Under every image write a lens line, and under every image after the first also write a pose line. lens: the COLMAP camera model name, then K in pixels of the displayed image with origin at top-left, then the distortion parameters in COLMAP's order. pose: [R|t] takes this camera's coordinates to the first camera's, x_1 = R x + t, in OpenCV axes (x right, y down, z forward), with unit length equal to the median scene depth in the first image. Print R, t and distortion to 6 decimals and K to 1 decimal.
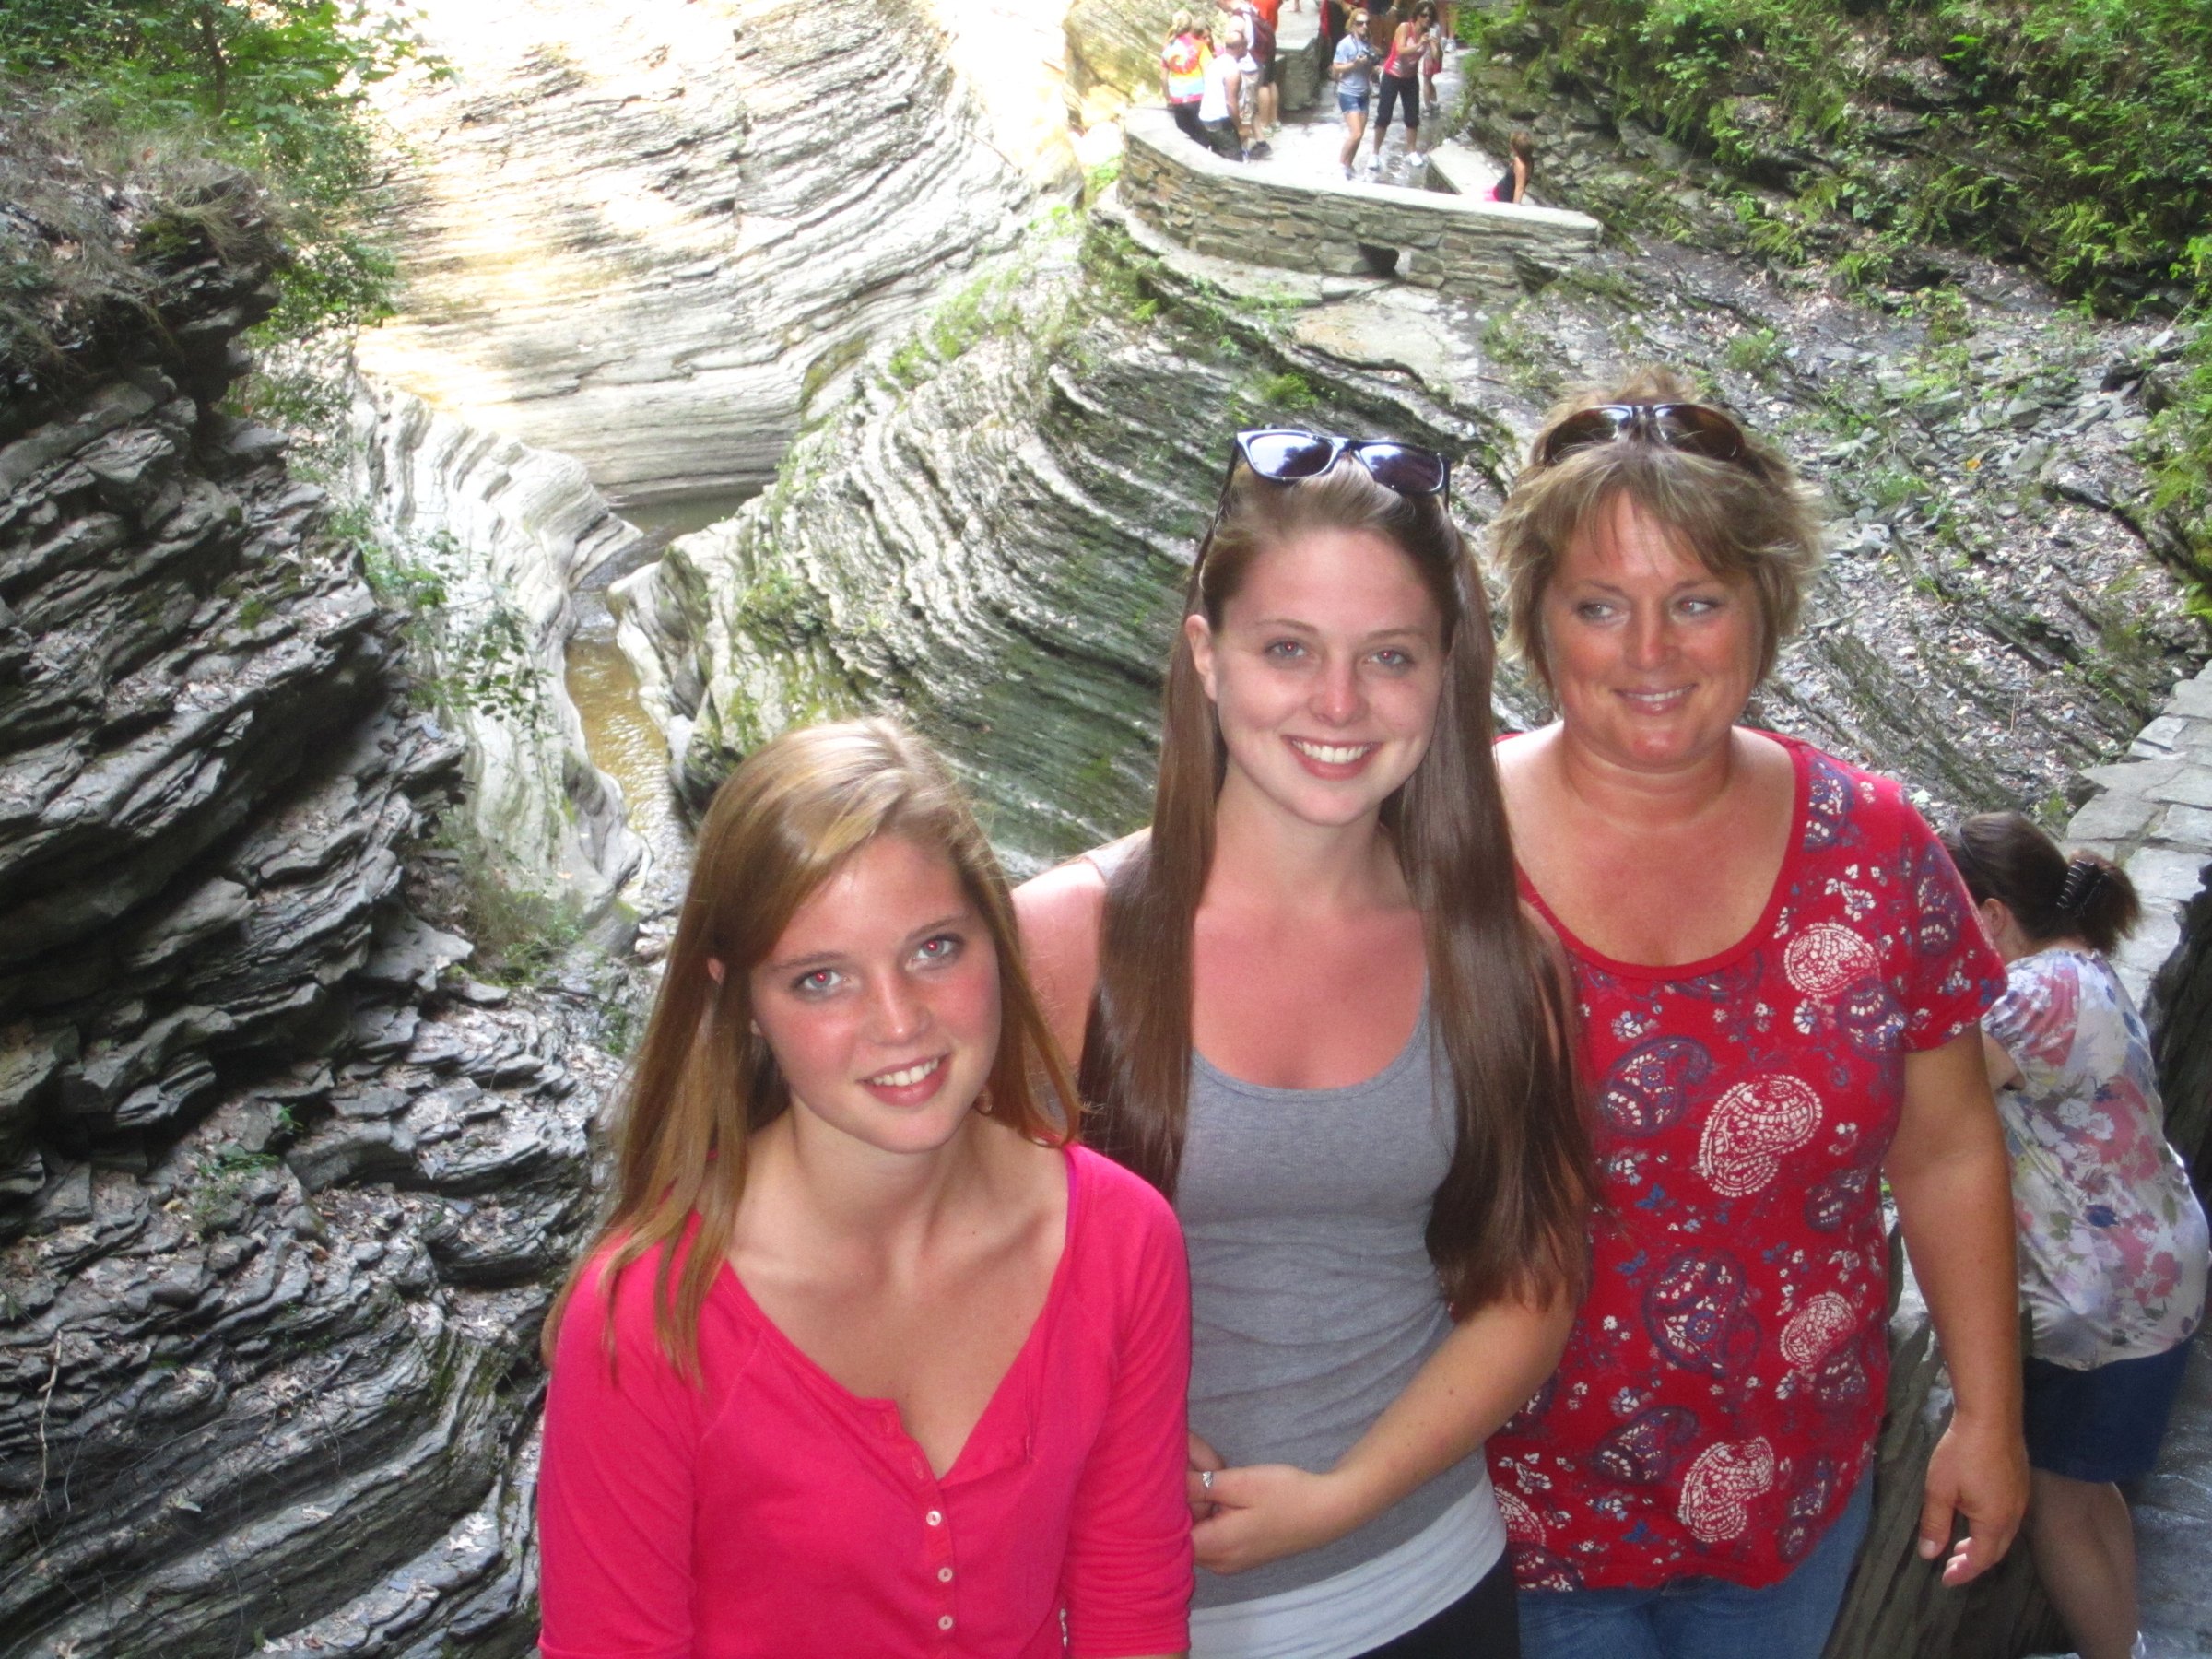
lens RADIAL K [[4655.1, 0, 1107.6], [0, 4655.1, 747.2], [0, 0, 1]] dist [-0.180274, -0.420295]
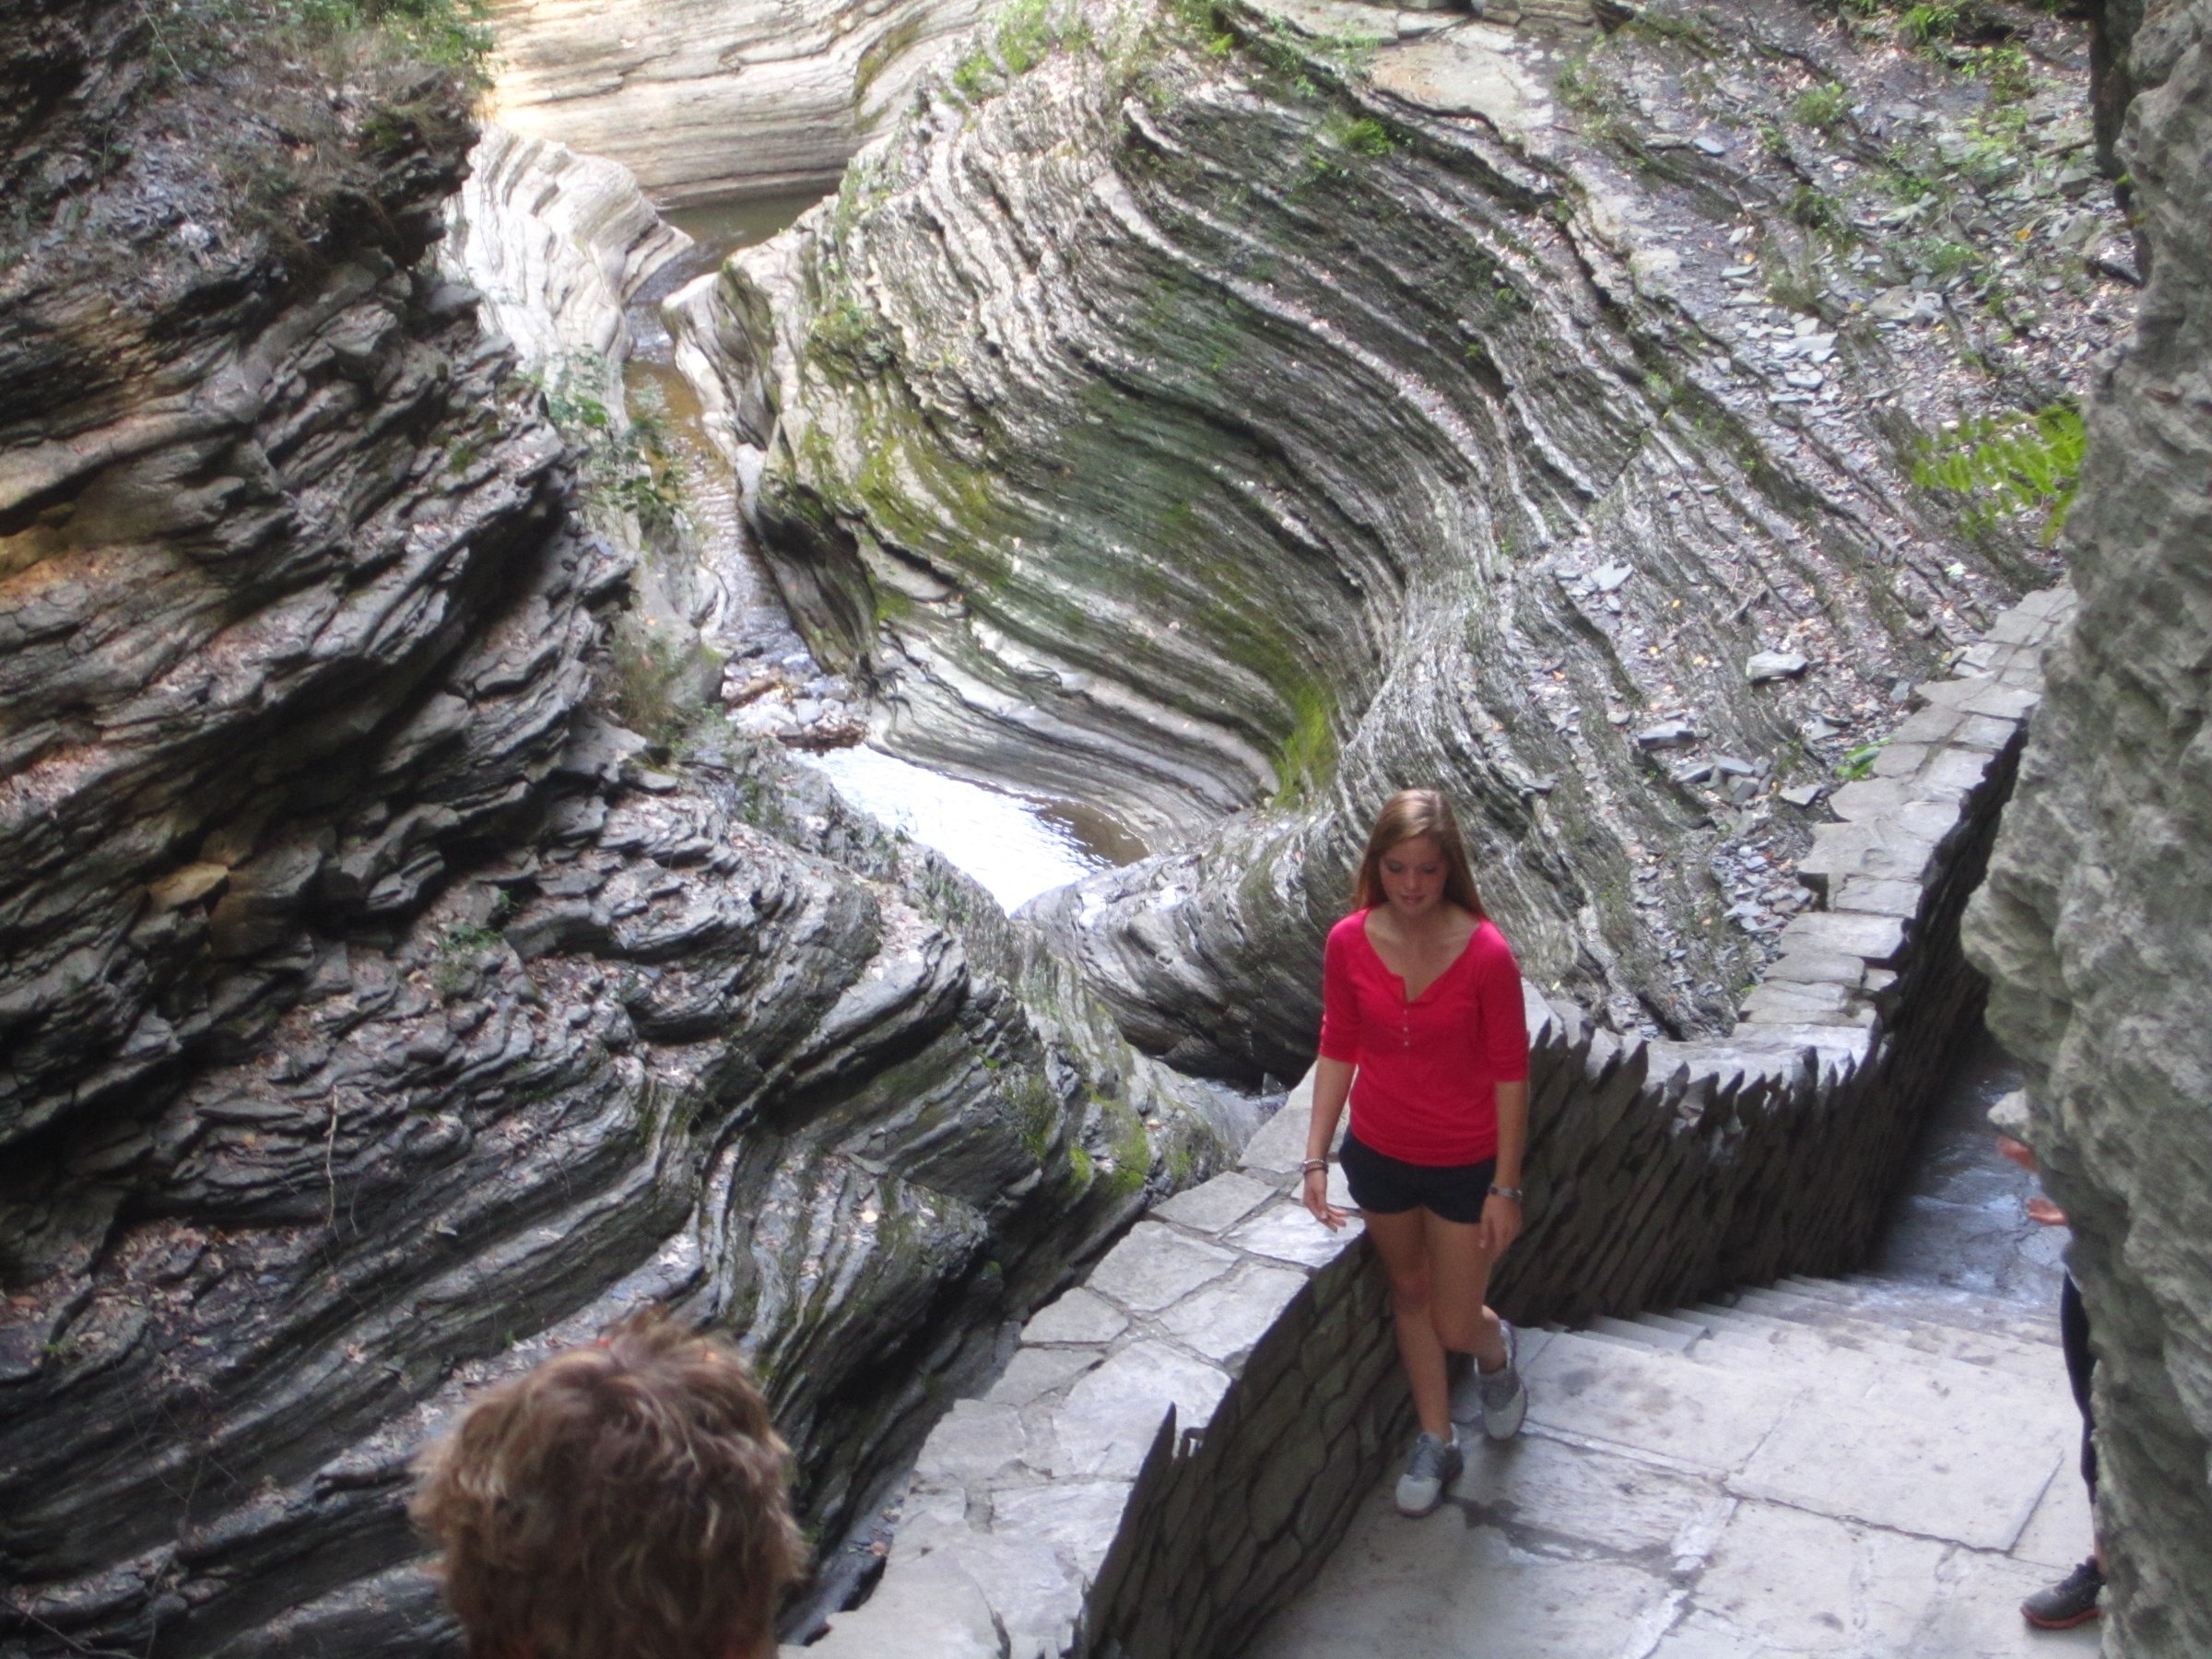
lens RADIAL K [[6025.2, 0, 1106.8], [0, 6025.2, 509.8], [0, 0, 1]] dist [-0.176032, -0.197700]
pose [[0.999955, -0.007266, -0.006082, -0.011354], [0.007473, 0.999370, 0.034701, -0.048919], [0.005826, -0.034745, 0.999379, -0.360127]]
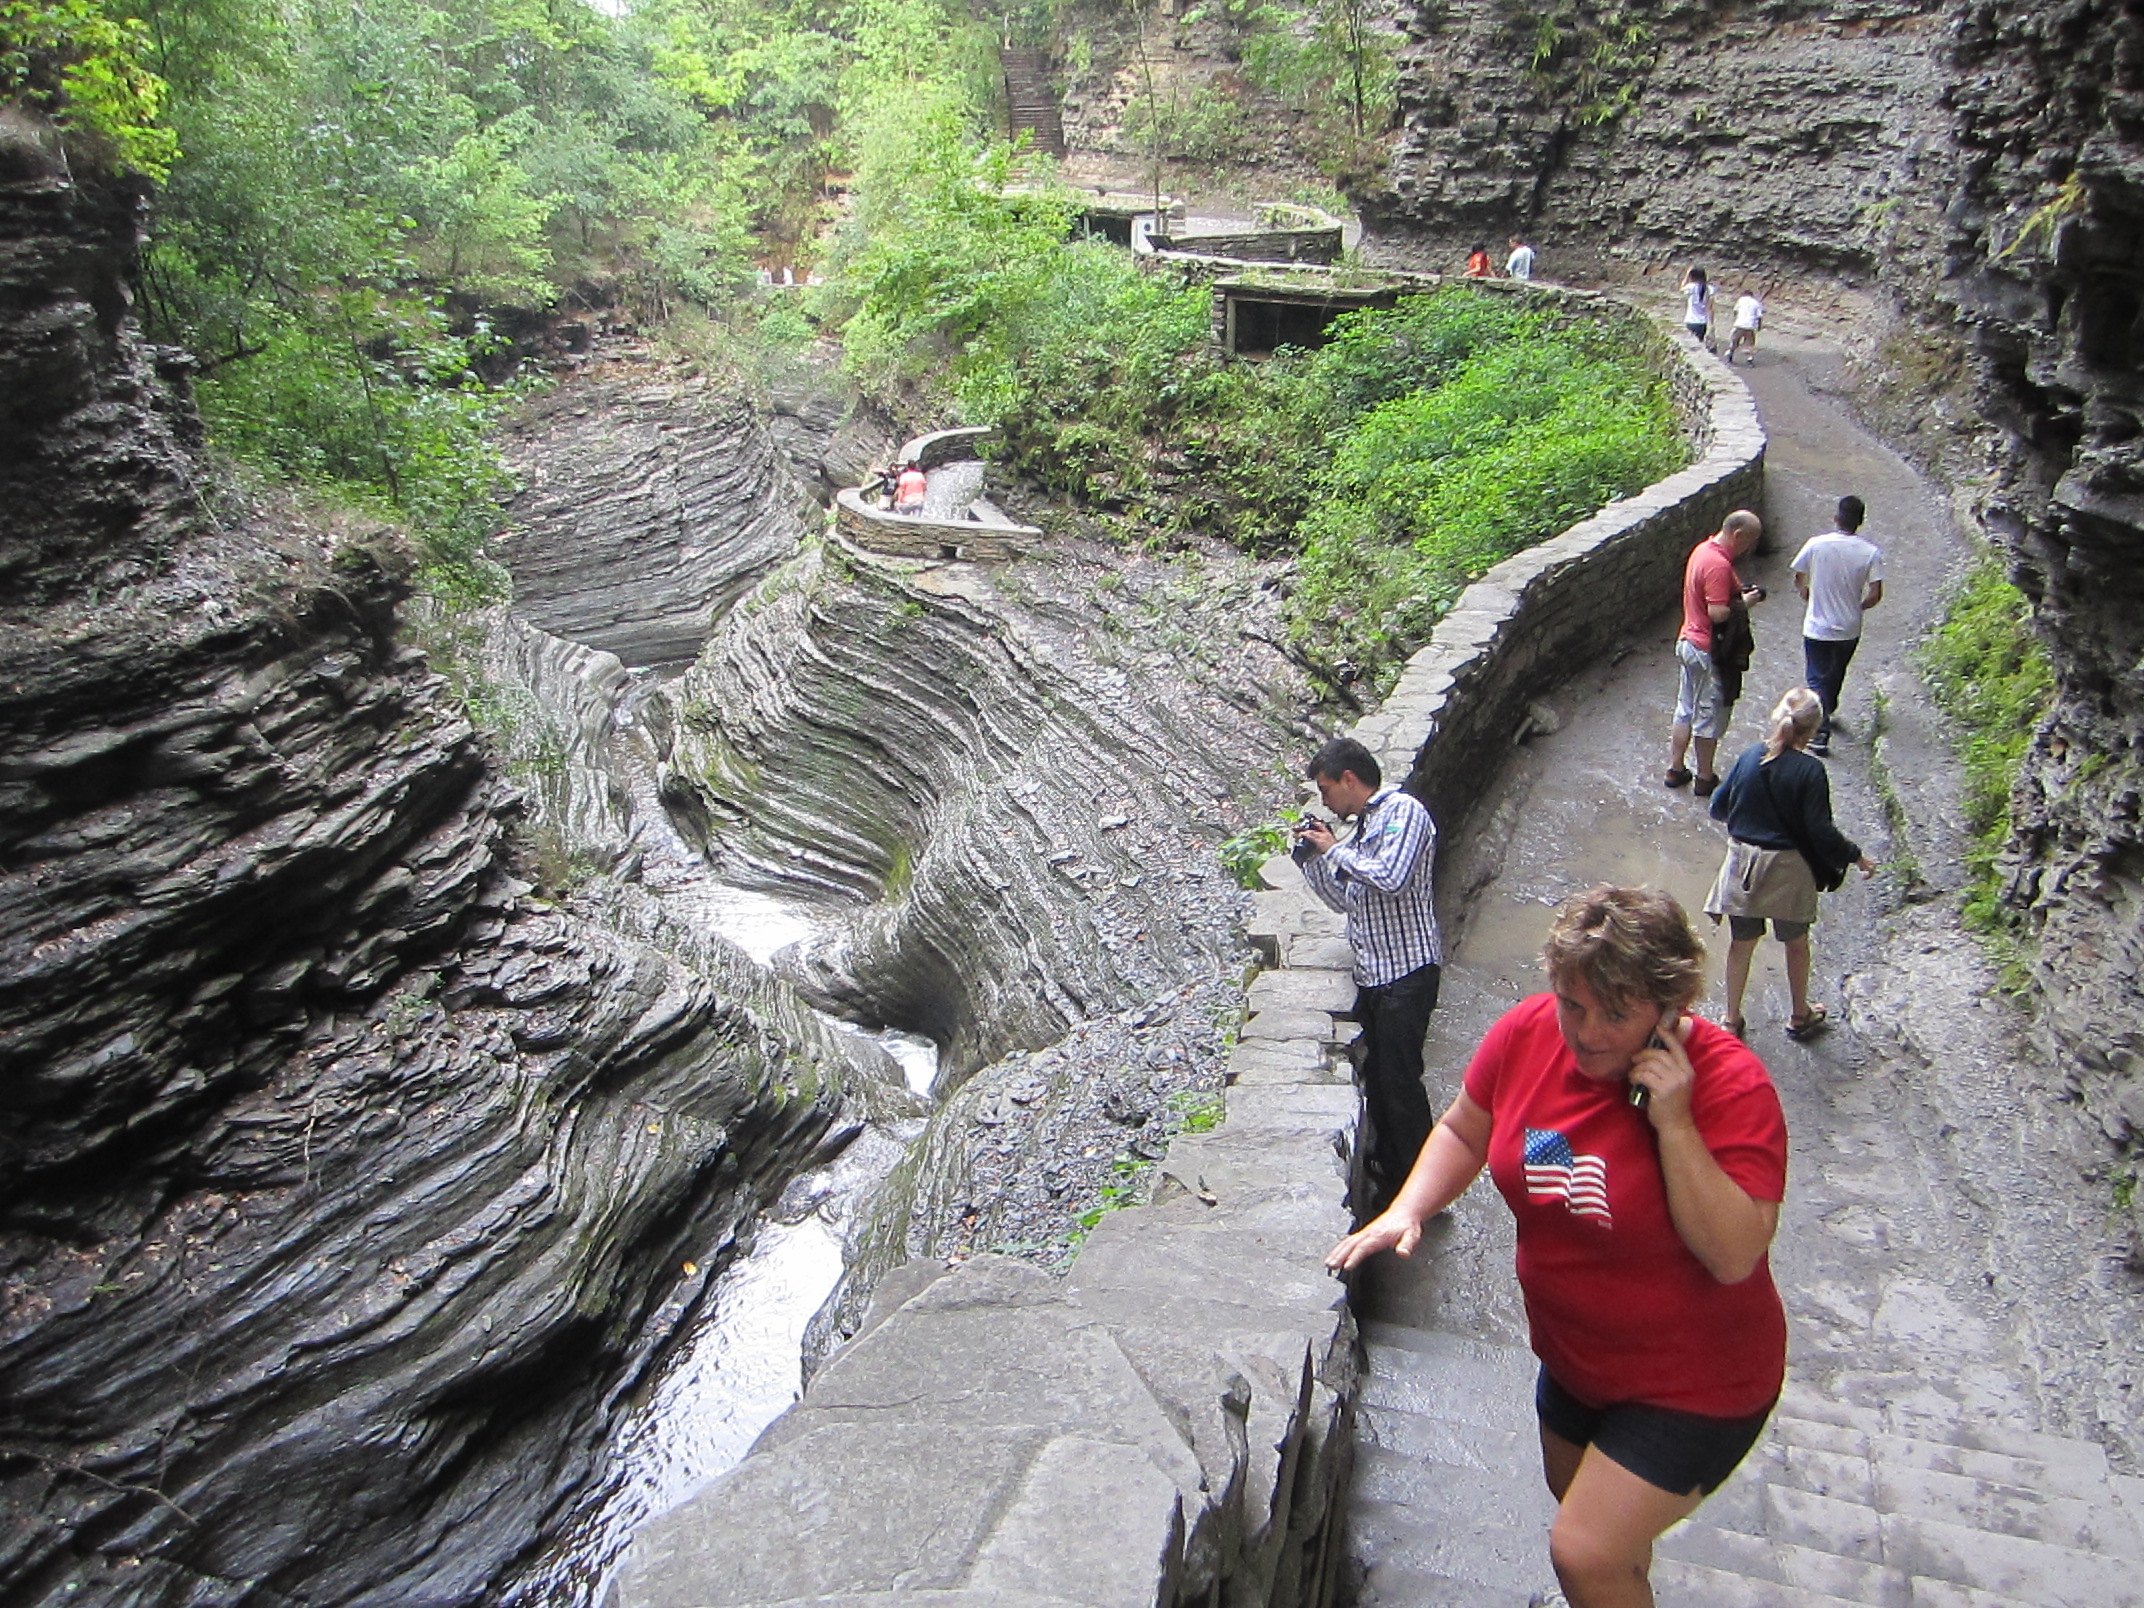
lens RADIAL K [[1776.3, 0, 1072.0], [0, 1776.3, 804.0], [0, 0, 1]] dist [-0.058367, 0.004979]
pose [[0.992065, -0.060720, 0.110095, 0.017210], [0.057172, 0.997747, 0.035104, -0.007261], [-0.111979, -0.028531, 0.993301, 0.126443]]
